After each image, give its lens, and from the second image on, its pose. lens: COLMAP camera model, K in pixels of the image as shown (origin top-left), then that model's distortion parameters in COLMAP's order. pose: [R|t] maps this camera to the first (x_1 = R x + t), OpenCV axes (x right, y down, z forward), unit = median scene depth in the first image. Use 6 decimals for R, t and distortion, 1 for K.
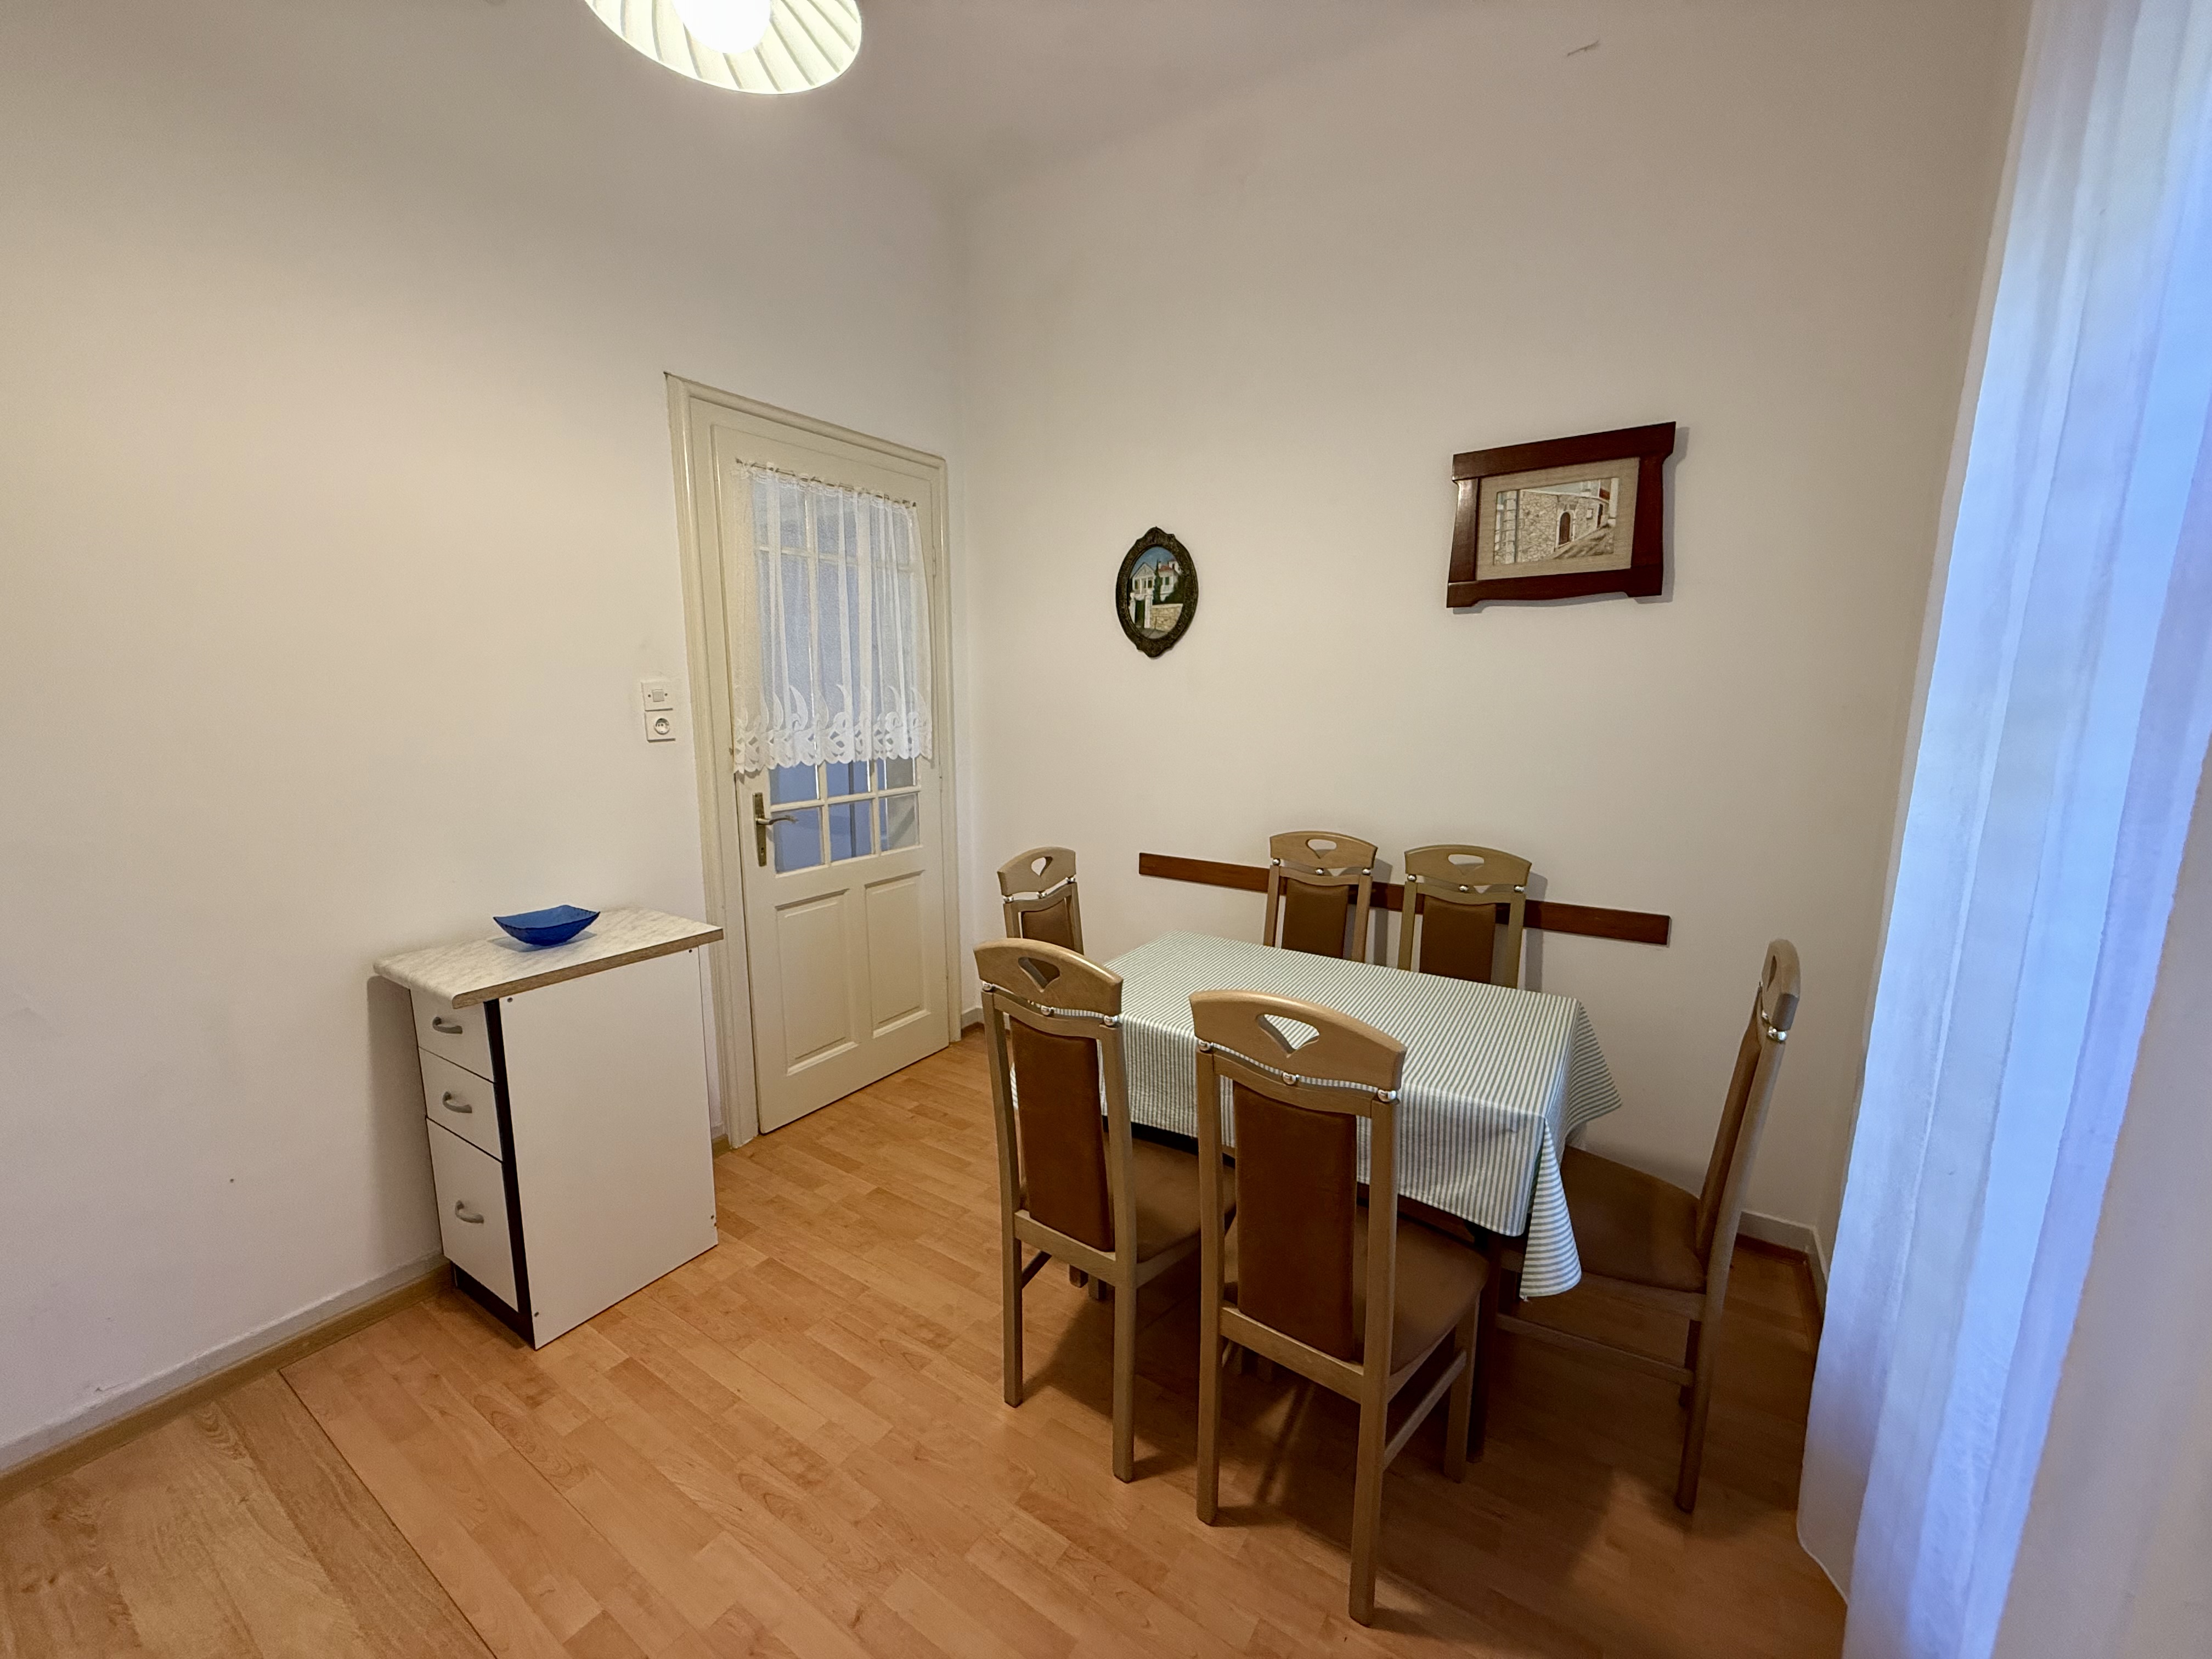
lens RADIAL K [[878.6, 0, 1101.0], [0, 878.6, 823.4], [0, 0, 1]] dist [-0.000423, 0.000211]
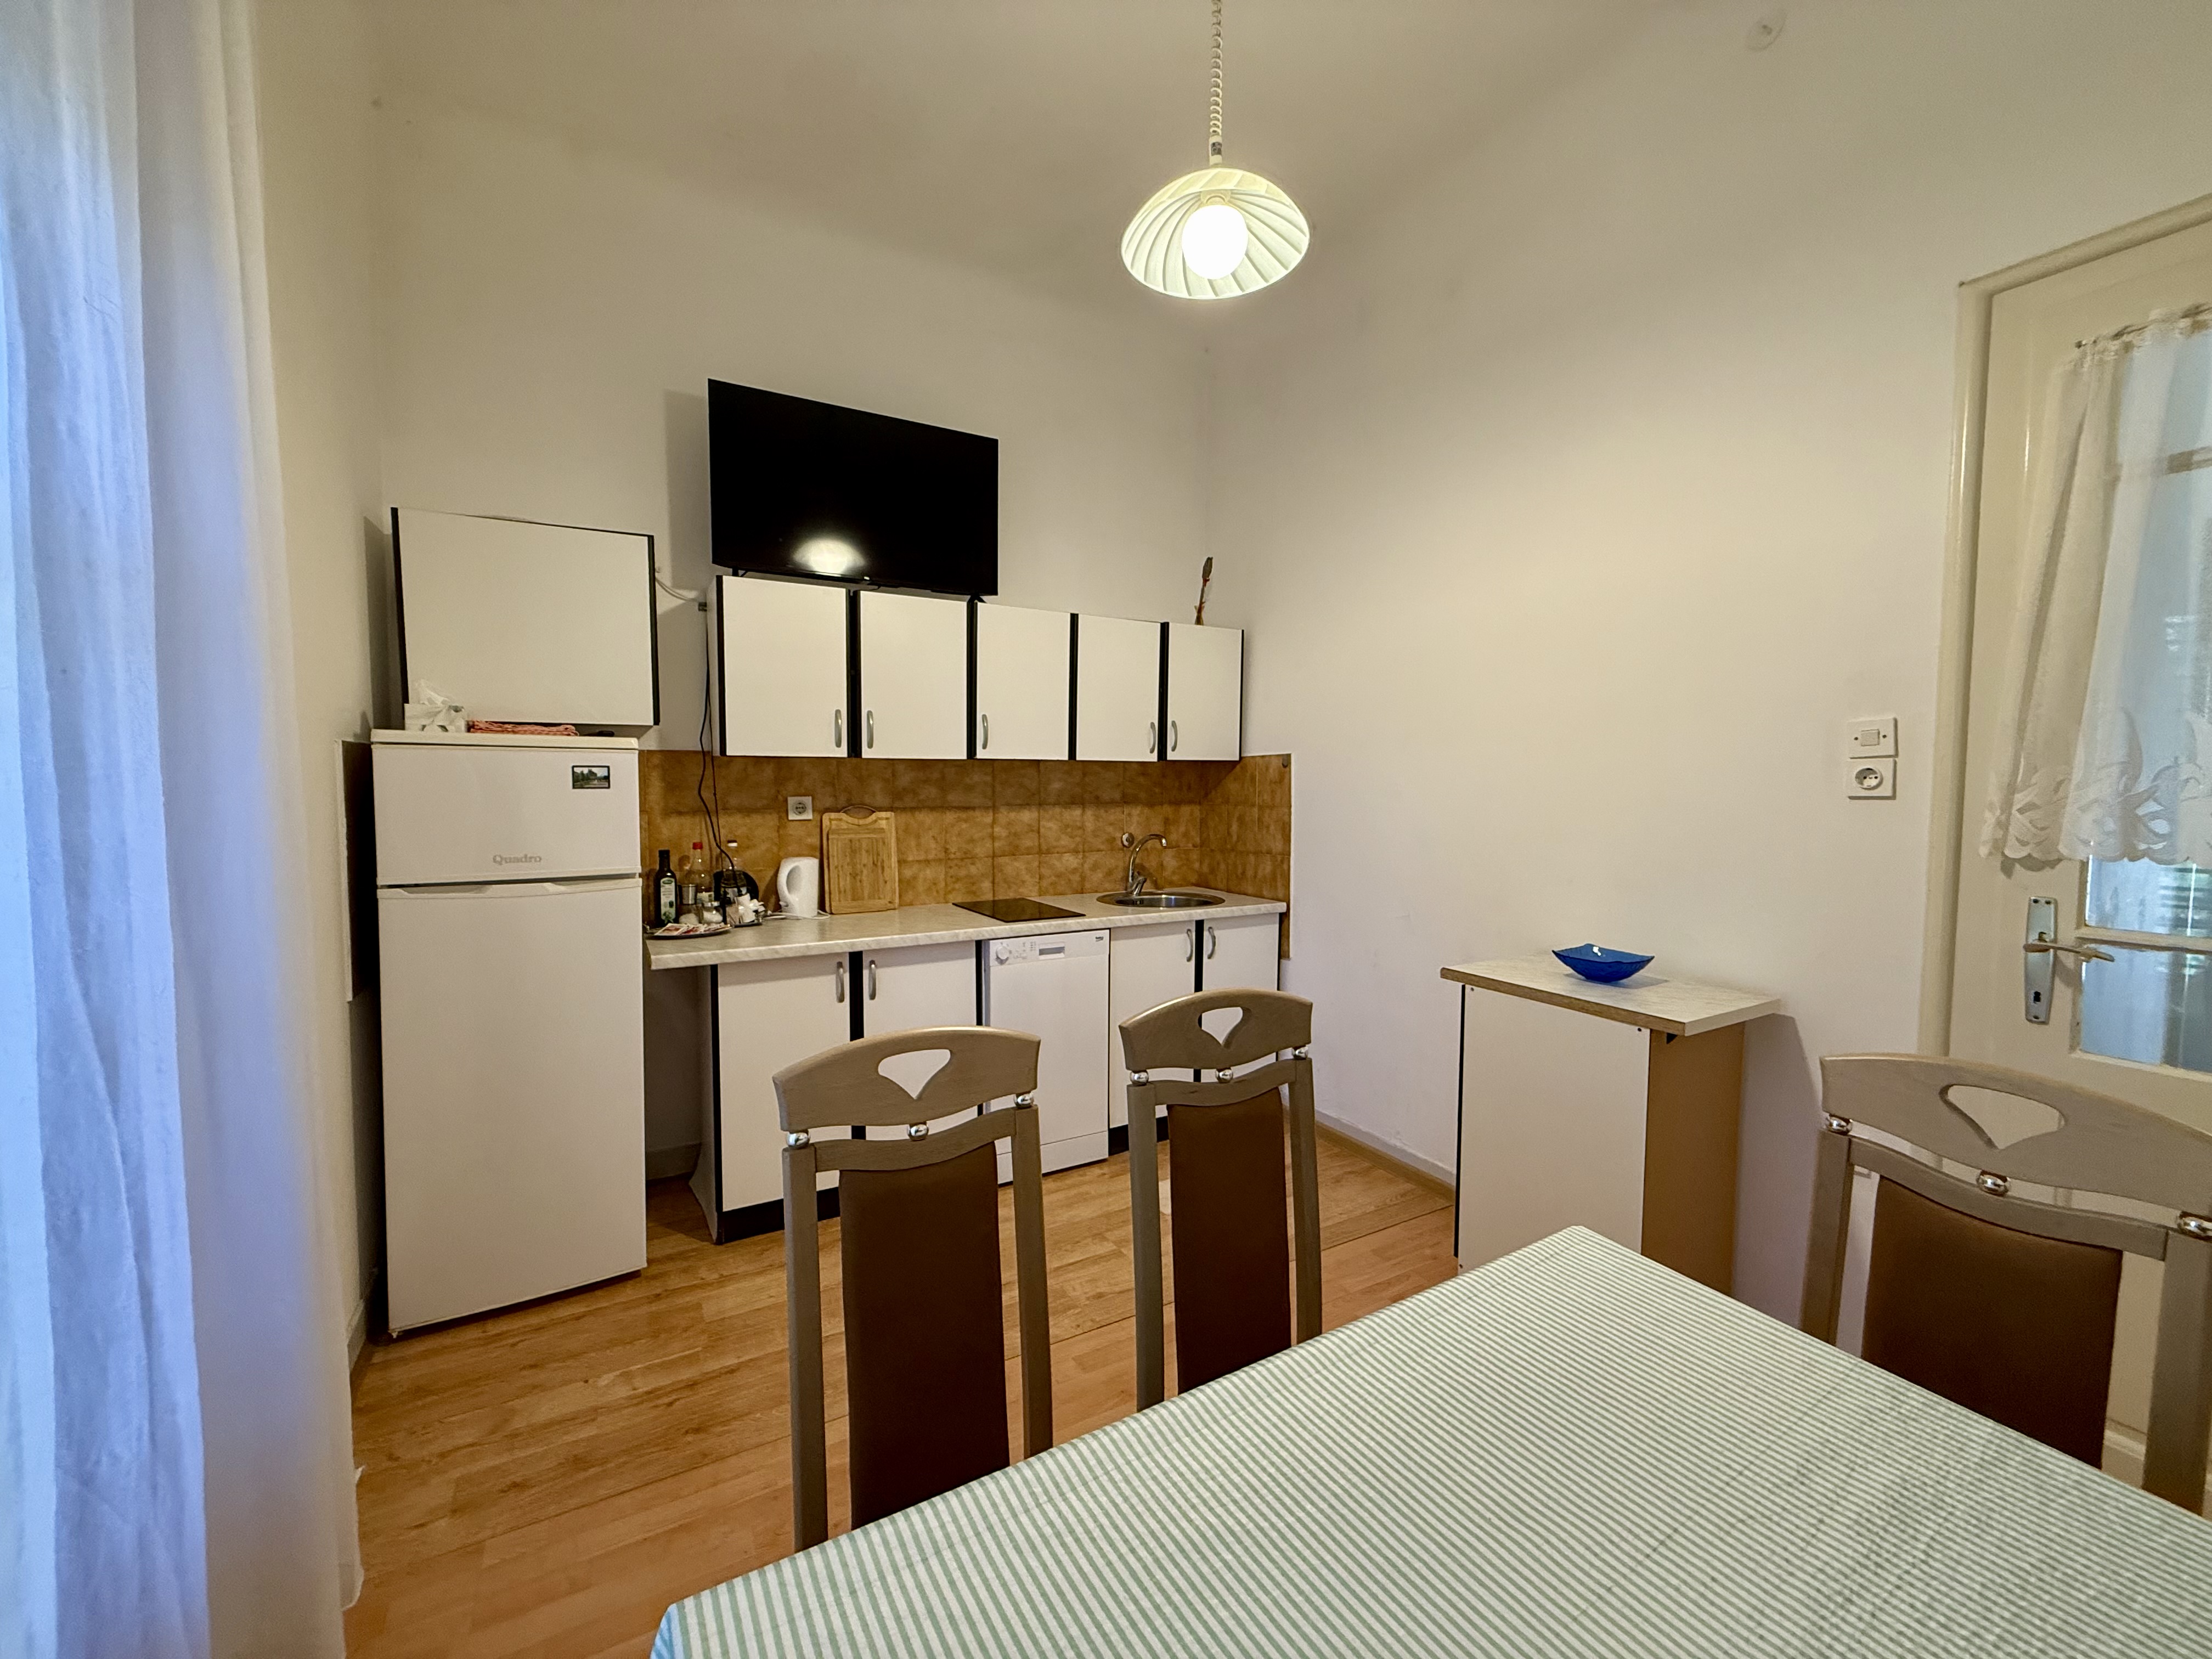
lens RADIAL K [[878.6, 0, 1103.4], [0, 878.6, 830.5], [0, 0, 1]] dist [-0.000423, 0.000211]
pose [[-0.453568, 0.046440, -0.890011, 0.455971], [-0.146335, 0.981207, 0.125774, -0.066566], [0.879126, 0.187287, -0.438248, 0.770771]]
